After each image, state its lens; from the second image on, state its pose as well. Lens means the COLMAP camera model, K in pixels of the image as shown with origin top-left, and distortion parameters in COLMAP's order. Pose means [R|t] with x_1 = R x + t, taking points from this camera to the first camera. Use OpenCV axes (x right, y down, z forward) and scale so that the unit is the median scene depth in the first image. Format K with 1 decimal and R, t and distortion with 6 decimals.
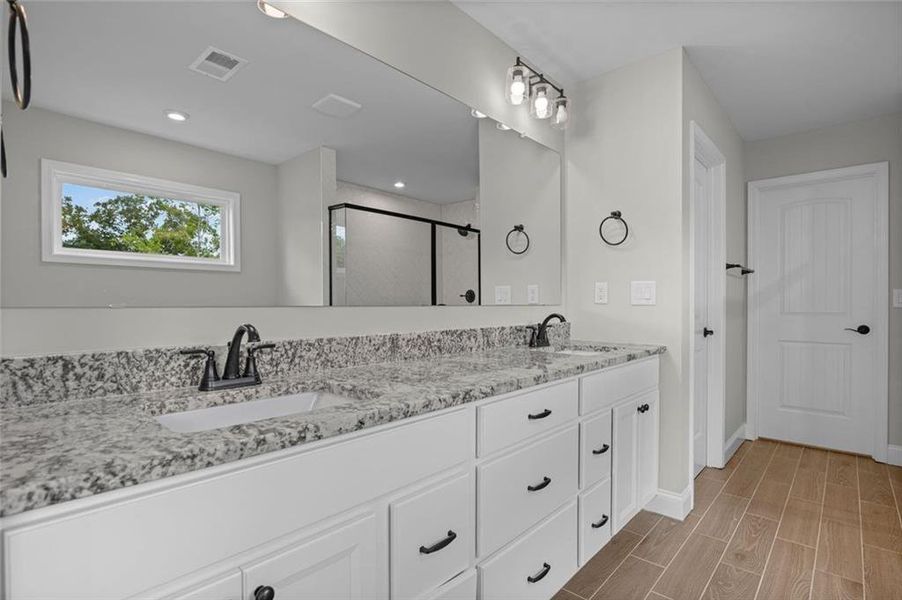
lens RADIAL K [[440.3, 0, 454.1], [0, 440.3, 303.0], [0, 0, 1]] dist [-0.001618, -0.000723]
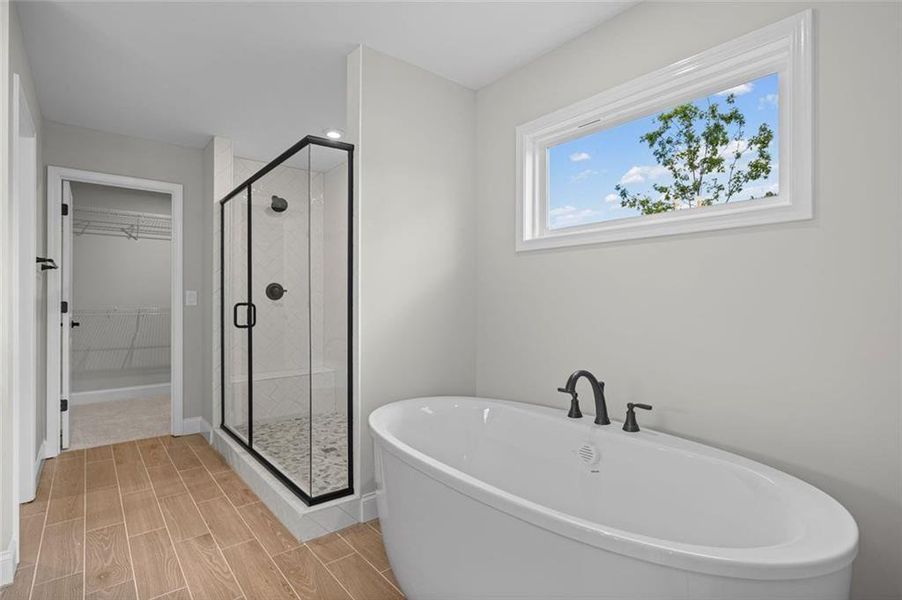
lens RADIAL K [[440.3, 0, 452.1], [0, 440.3, 300.4], [0, 0, 1]] dist [-0.001618, -0.000723]
pose [[0.152700, 0.001045, 0.988272, -0.127329], [0.004345, 0.999989, -0.001729, 0.000580], [-0.988263, 0.004558, 0.152694, 0.108782]]
